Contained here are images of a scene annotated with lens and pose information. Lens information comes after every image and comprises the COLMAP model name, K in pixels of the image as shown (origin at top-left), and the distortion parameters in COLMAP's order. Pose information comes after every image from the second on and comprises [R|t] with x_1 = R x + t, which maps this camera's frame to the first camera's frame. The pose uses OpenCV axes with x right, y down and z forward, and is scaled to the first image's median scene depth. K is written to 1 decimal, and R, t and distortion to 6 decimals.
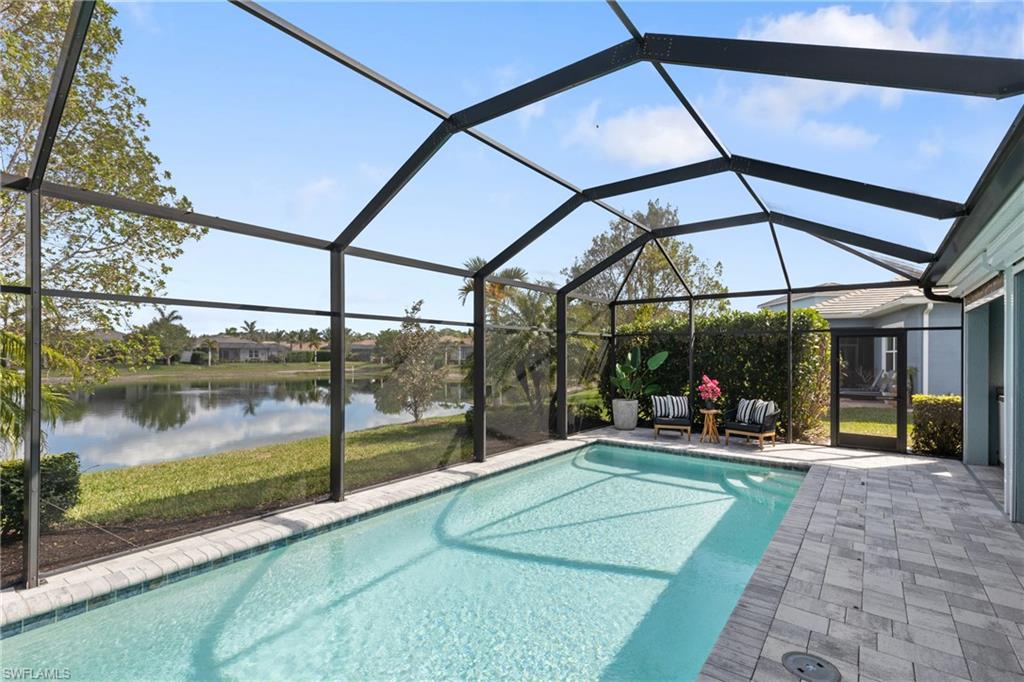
lens RADIAL K [[462.7, 0, 535.4], [0, 462.7, 360.3], [0, 0, 1]] dist [0.020535, -0.000629]
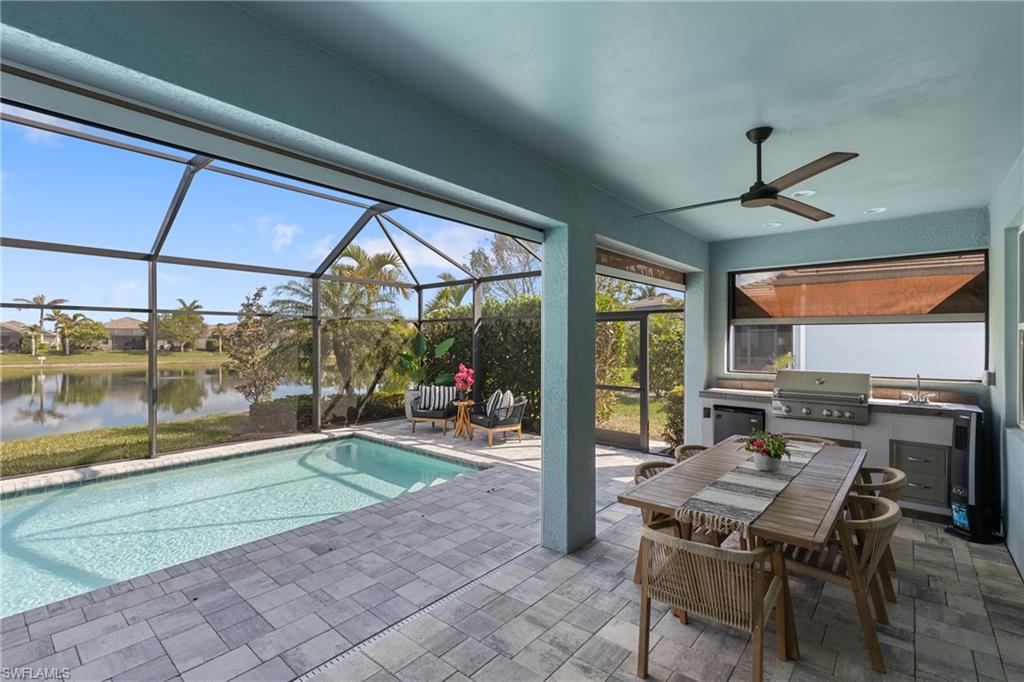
lens RADIAL K [[462.7, 0, 511.1], [0, 462.7, 337.4], [0, 0, 1]] dist [0.020535, -0.000629]
pose [[0.996771, -0.007168, -0.079979, 0.540930], [0.005835, 0.999840, -0.016895, -0.003868], [0.080087, 0.016374, 0.996653, 0.095831]]
